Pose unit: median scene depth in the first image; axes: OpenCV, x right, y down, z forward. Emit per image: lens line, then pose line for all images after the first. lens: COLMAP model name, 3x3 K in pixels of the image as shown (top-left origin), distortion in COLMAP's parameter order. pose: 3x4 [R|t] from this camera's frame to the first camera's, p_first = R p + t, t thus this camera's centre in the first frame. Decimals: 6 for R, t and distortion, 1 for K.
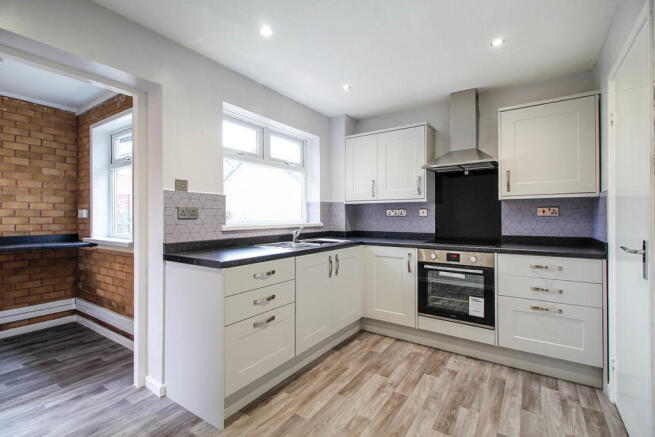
lens RADIAL K [[303.9, 0, 331.6], [0, 303.9, 215.5], [0, 0, 1]] dist [0.004253, -0.000350]
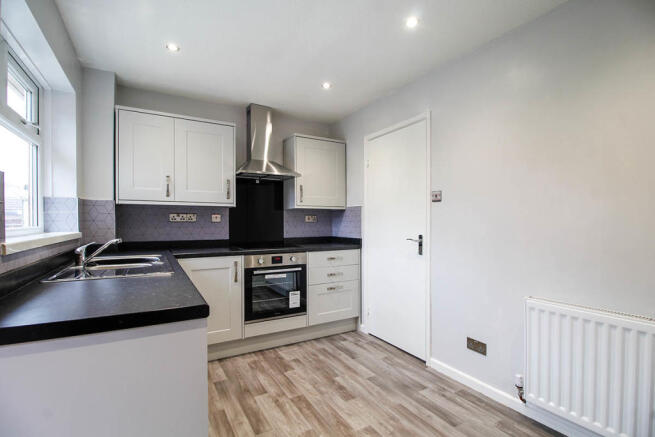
lens RADIAL K [[303.9, 0, 330.9], [0, 303.9, 224.5], [0, 0, 1]] dist [0.004253, -0.000350]
pose [[0.426083, -0.007153, 0.904656, -0.492490], [-0.004470, 0.999940, 0.010012, -0.000702], [-0.904673, -0.008310, 0.426025, 0.357096]]
